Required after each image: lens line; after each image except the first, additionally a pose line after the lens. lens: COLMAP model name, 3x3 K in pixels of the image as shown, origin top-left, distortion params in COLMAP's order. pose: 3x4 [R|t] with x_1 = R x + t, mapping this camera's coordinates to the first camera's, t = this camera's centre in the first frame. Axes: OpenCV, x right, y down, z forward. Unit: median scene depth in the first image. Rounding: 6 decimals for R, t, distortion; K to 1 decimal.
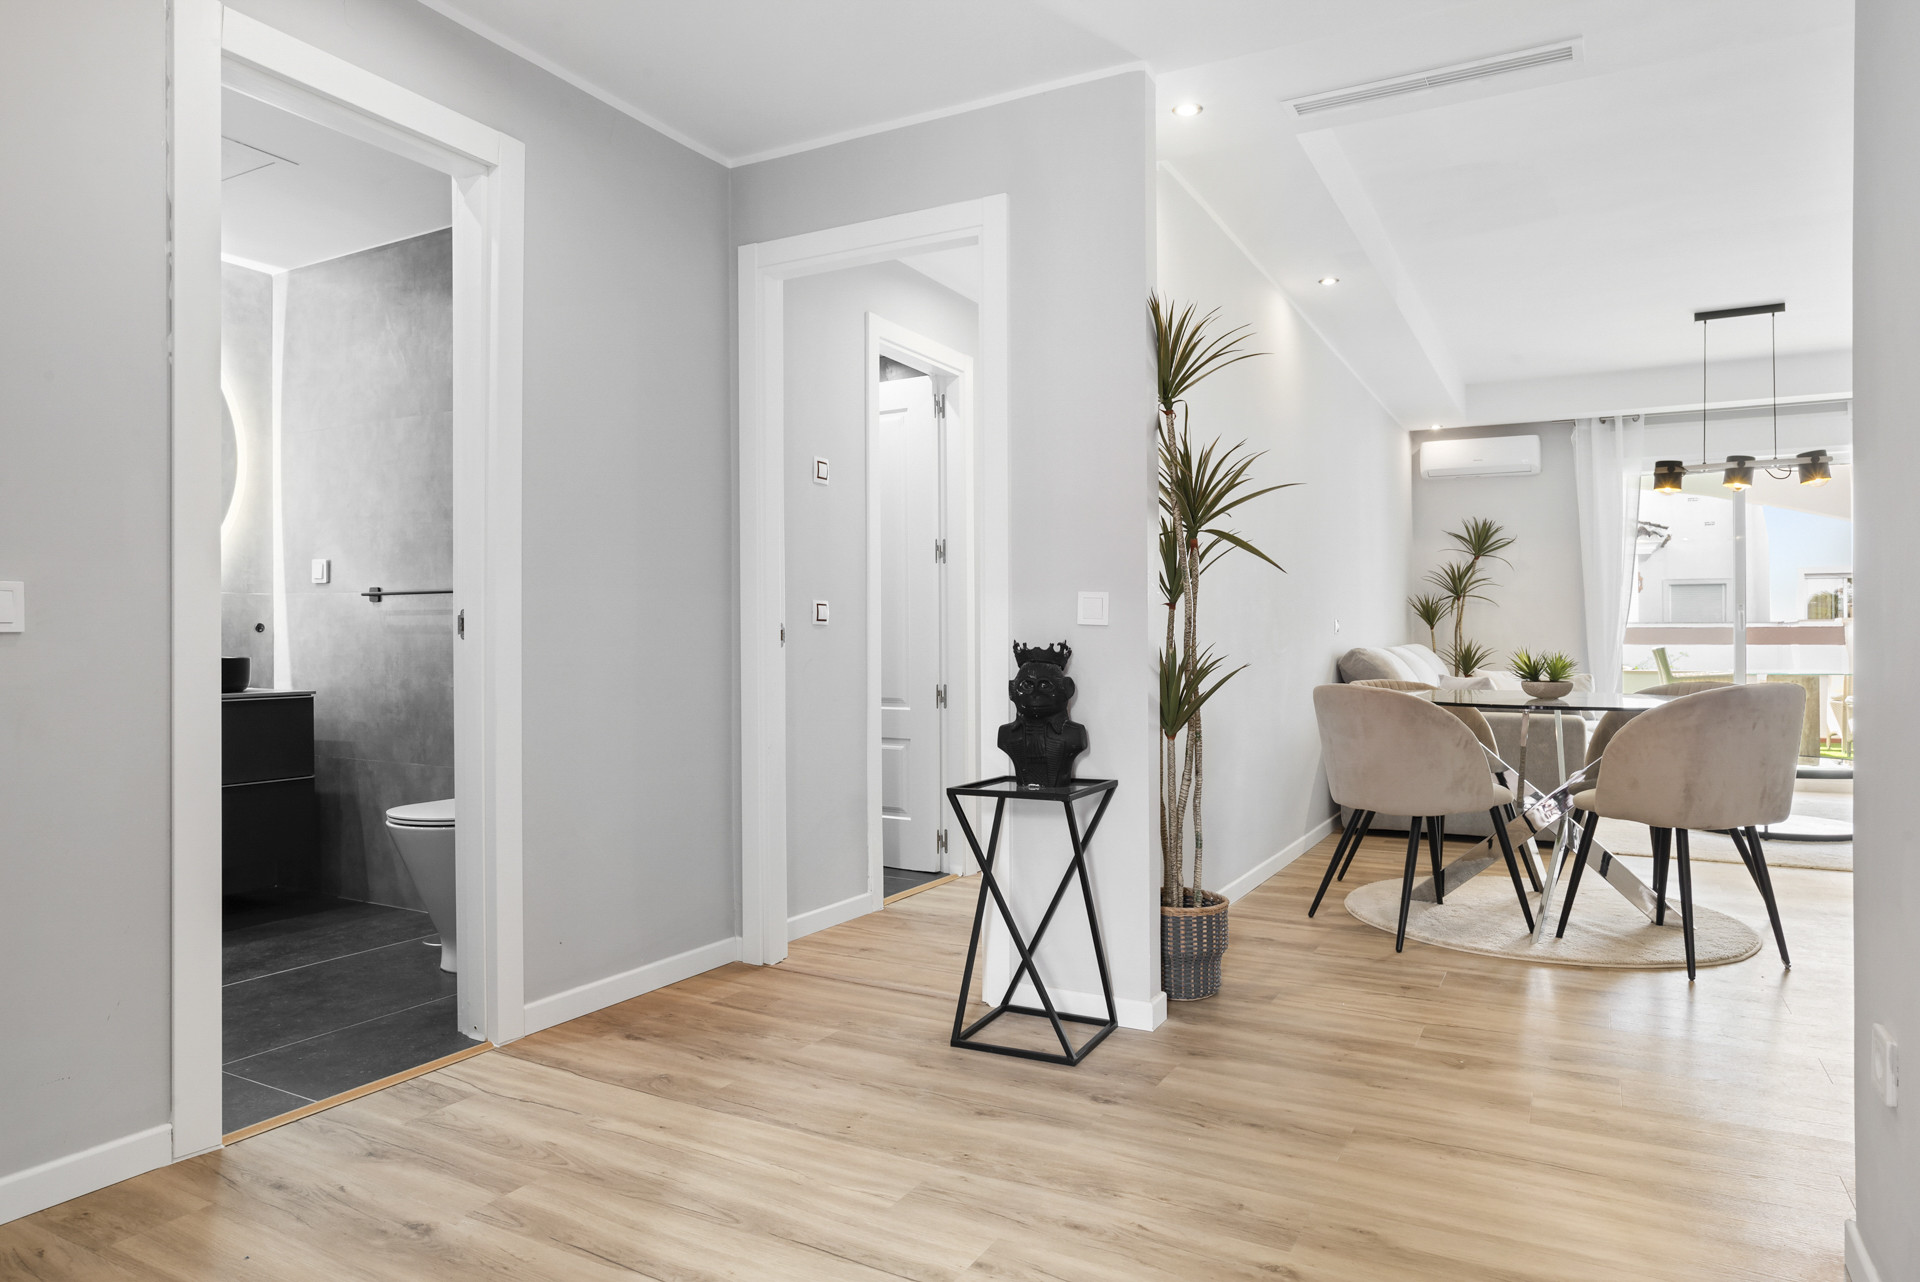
lens RADIAL K [[1188.0, 0, 983.9], [0, 1188.0, 638.9], [0, 0, 1]] dist [-0.020876, 0.014685]
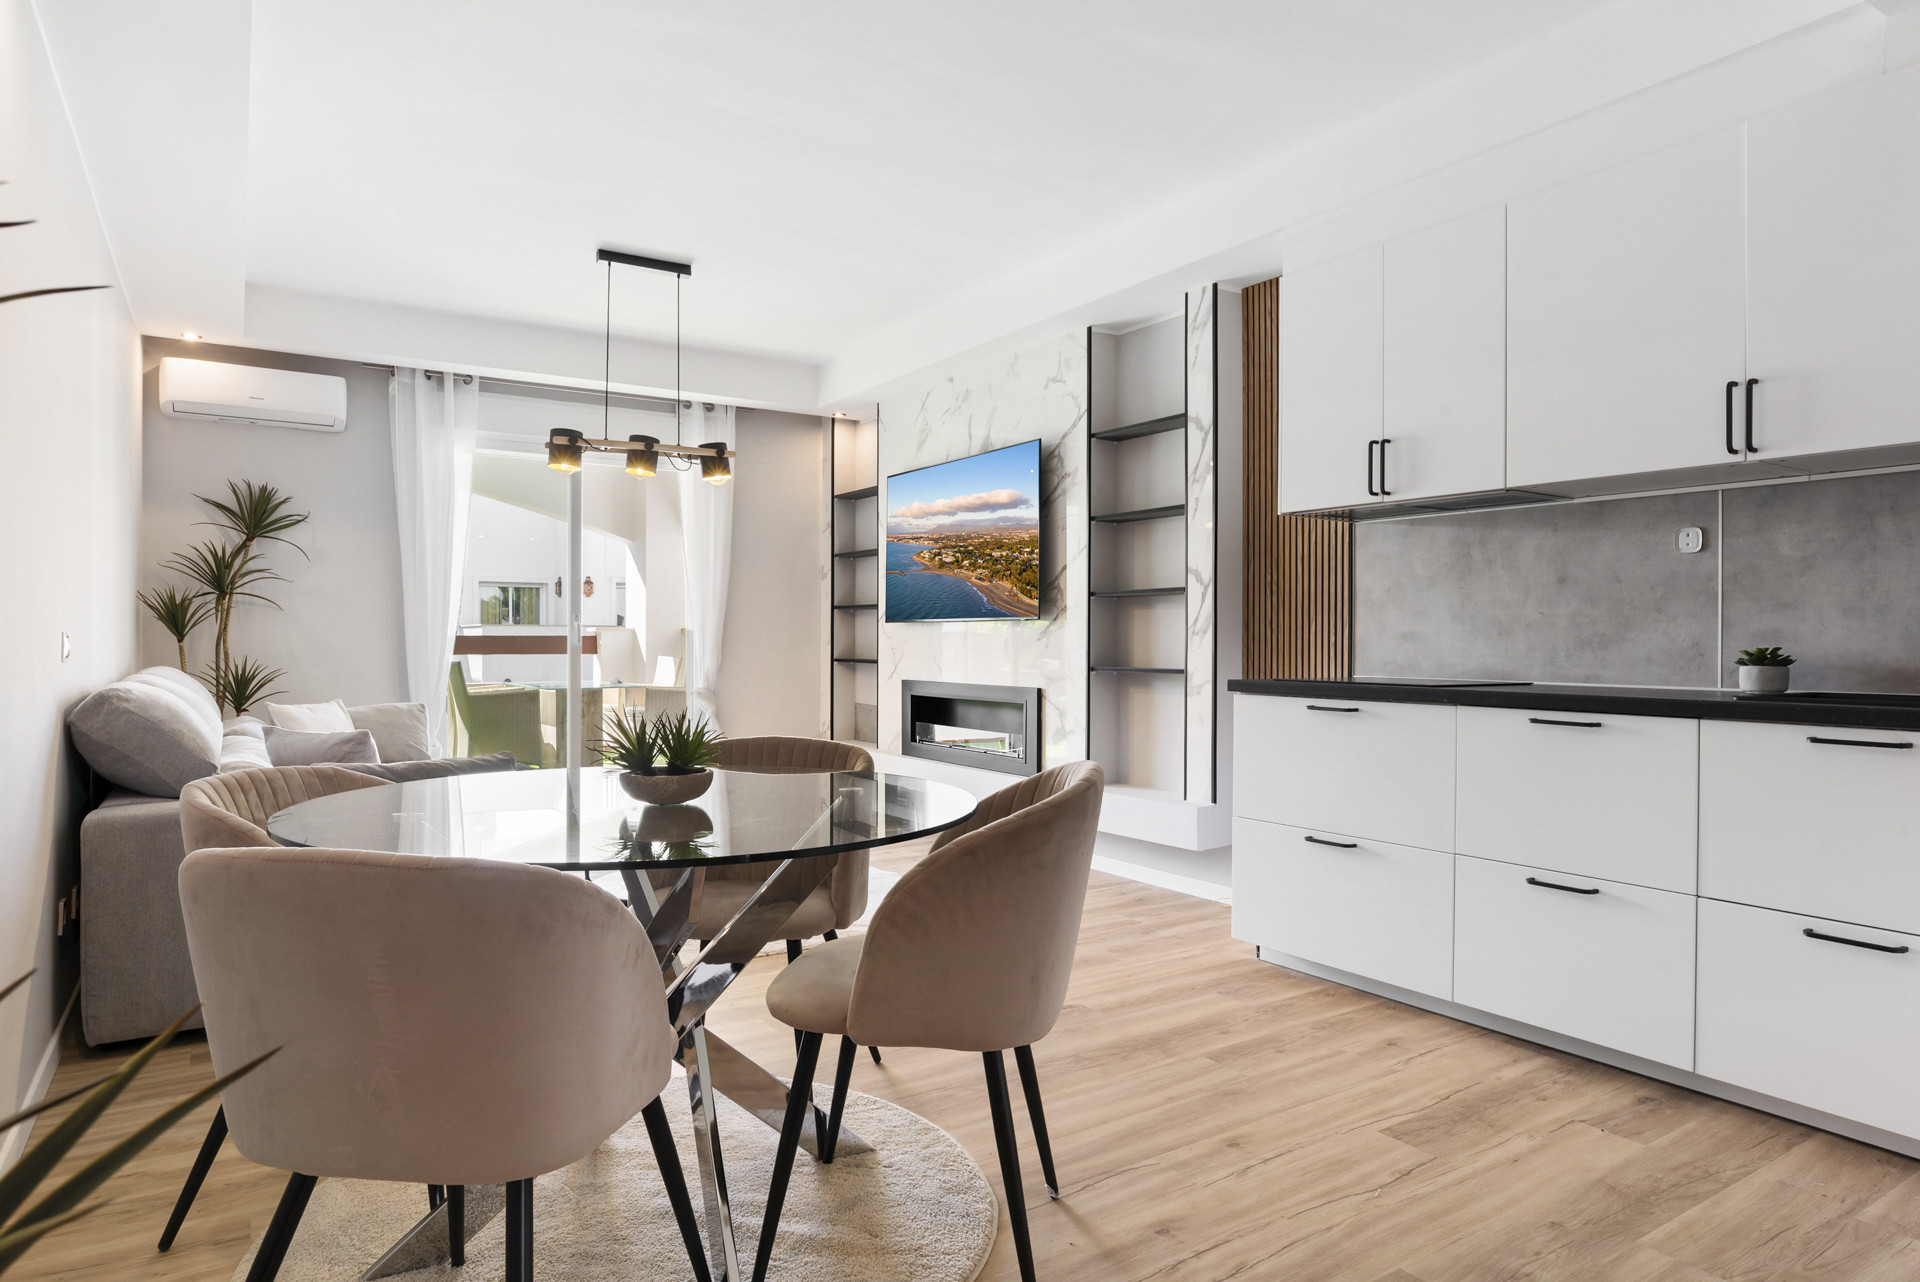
lens RADIAL K [[1157.0, 0, 957.9], [0, 1157.0, 637.5], [0, 0, 1]] dist [-0.042412, 0.026878]
pose [[0.499431, 0.004406, 0.866343, 0.044701], [-0.004838, 0.999986, -0.002296, -0.011510], [-0.866340, -0.003045, 0.499445, 0.316659]]
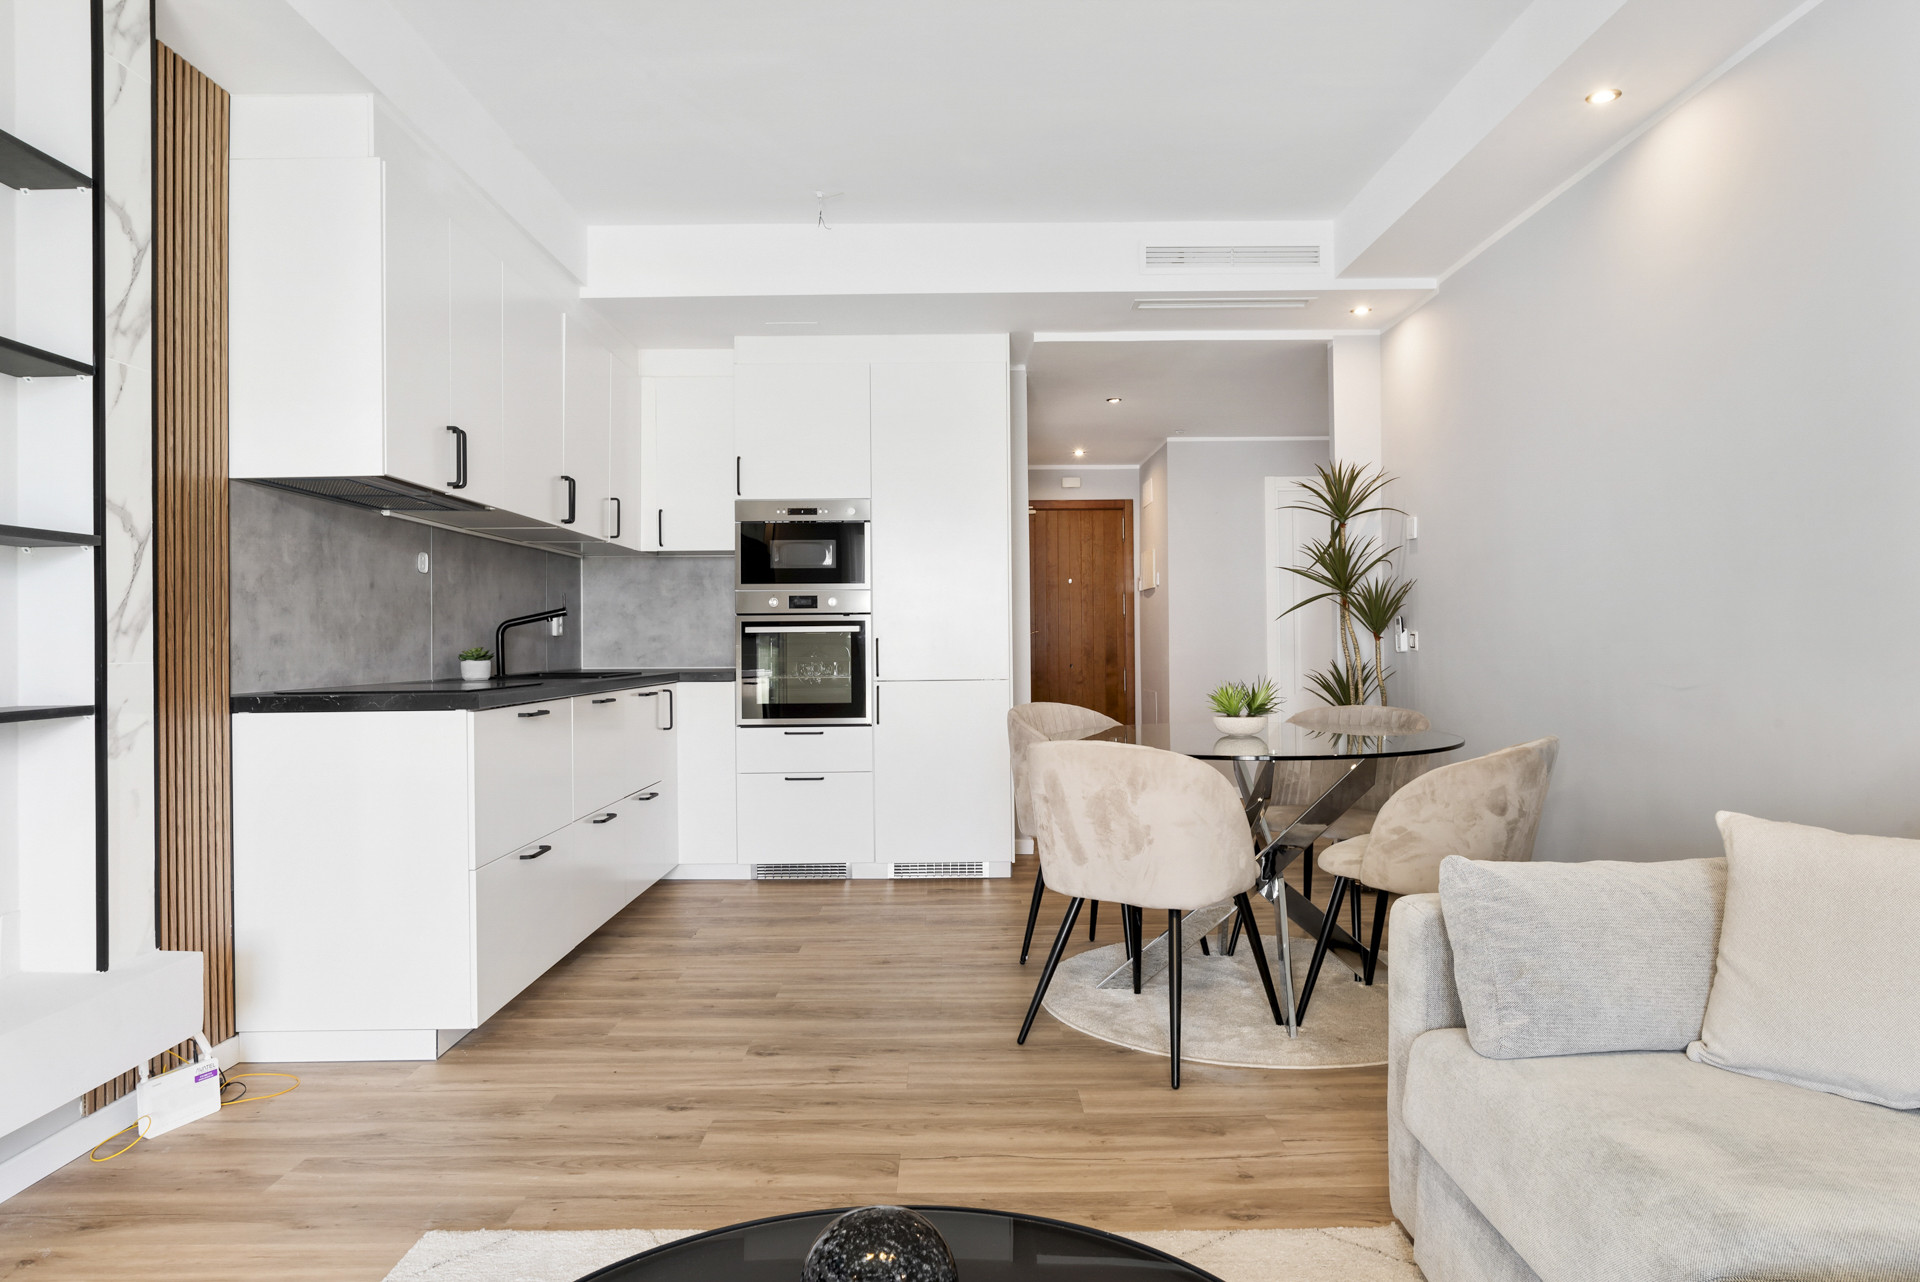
lens RADIAL K [[1157.0, 0, 971.6], [0, 1157.0, 631.4], [0, 0, 1]] dist [-0.042412, 0.026878]
pose [[-0.882738, 0.003729, -0.469850, 0.537527], [0.008749, 0.999926, -0.008502, -0.011242], [0.469783, -0.011615, -0.882705, 0.845297]]
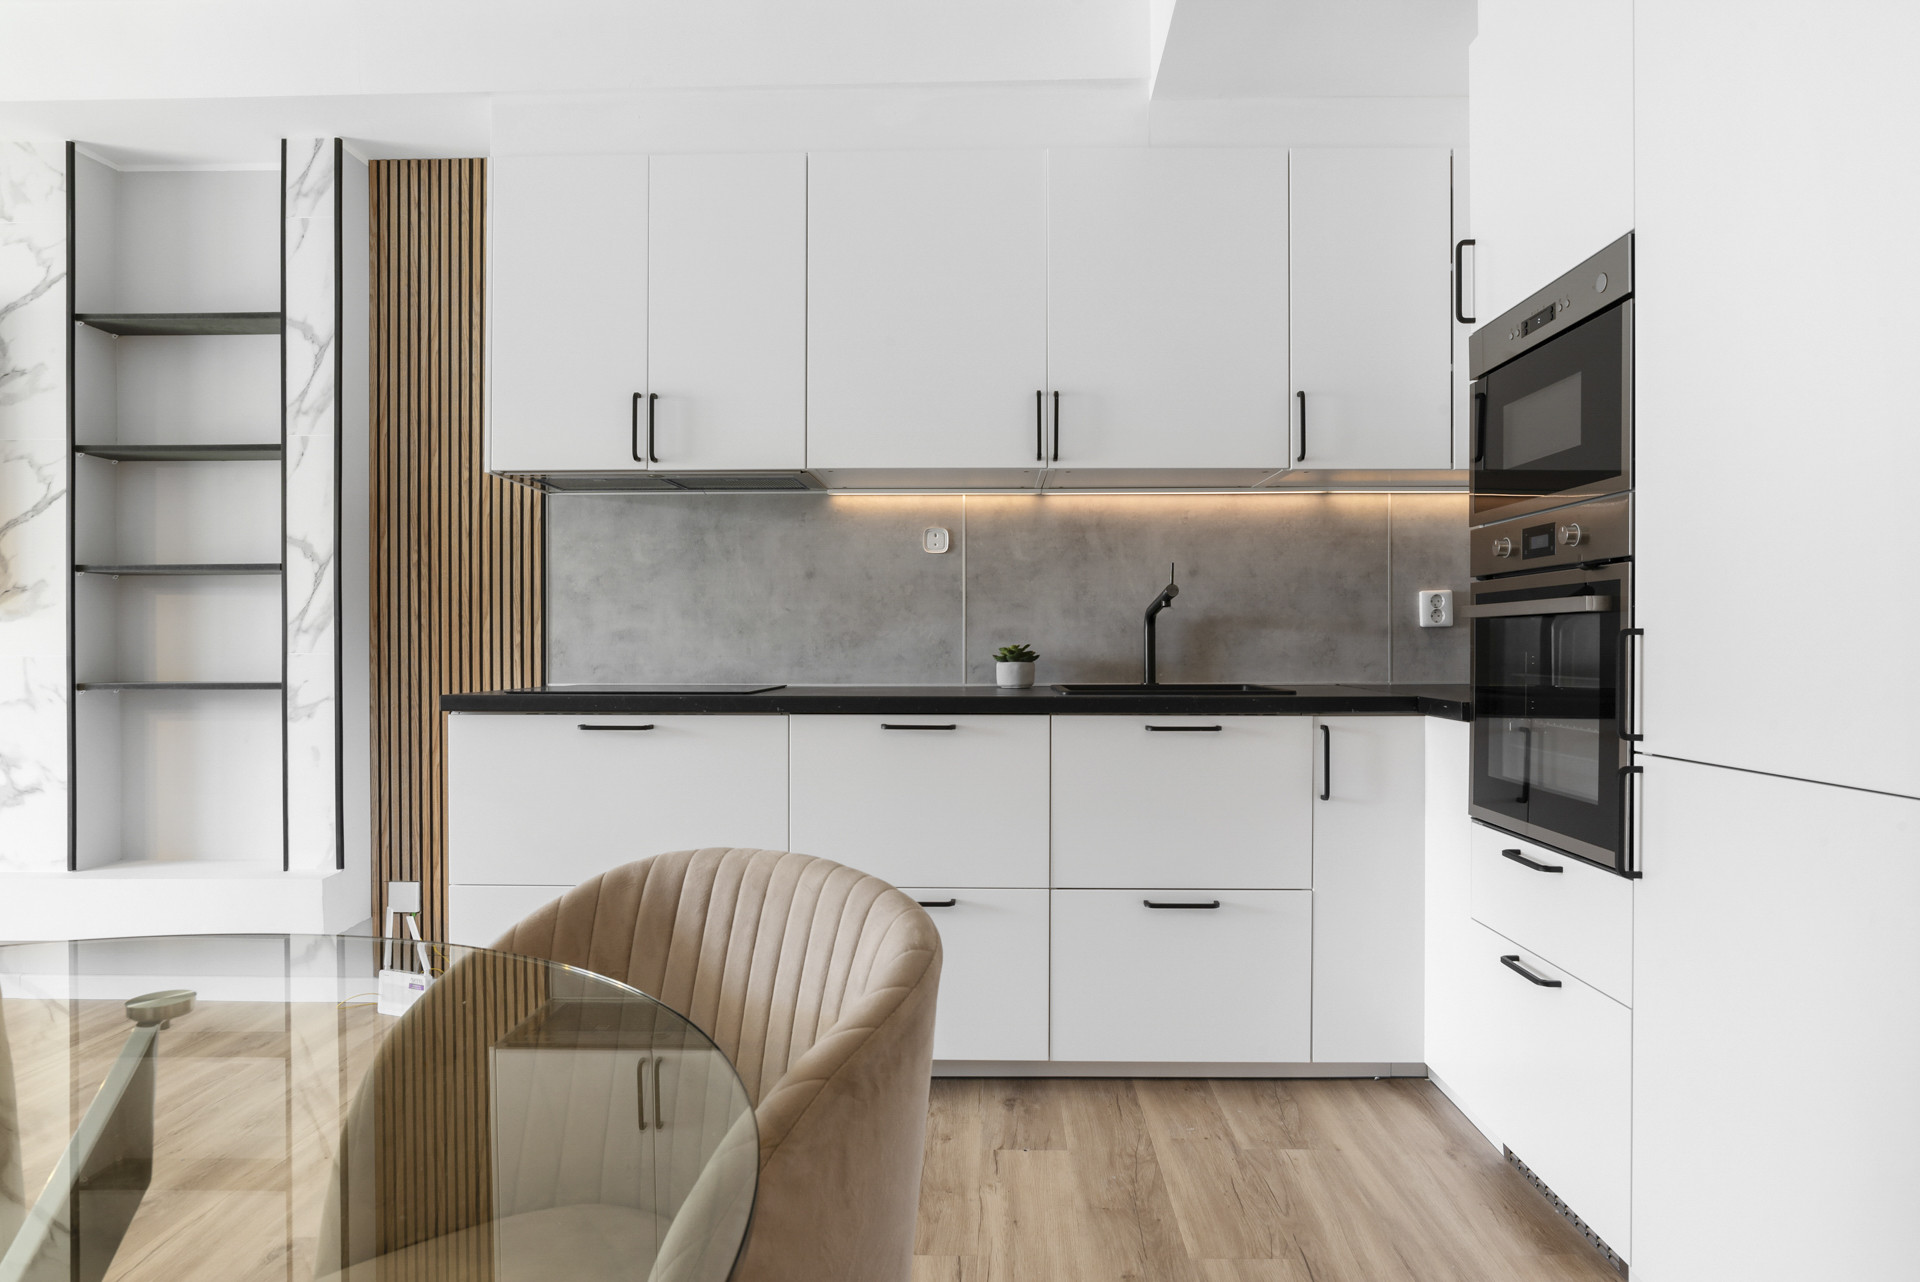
lens RADIAL K [[1188.0, 0, 960.1], [0, 1188.0, 636.9], [0, 0, 1]] dist [-0.020876, 0.014685]
pose [[-0.430282, -0.000684, 0.902694, 0.129633], [0.000694, 0.999999, 0.001089, -0.013623], [-0.902694, 0.001095, -0.430281, 0.468833]]
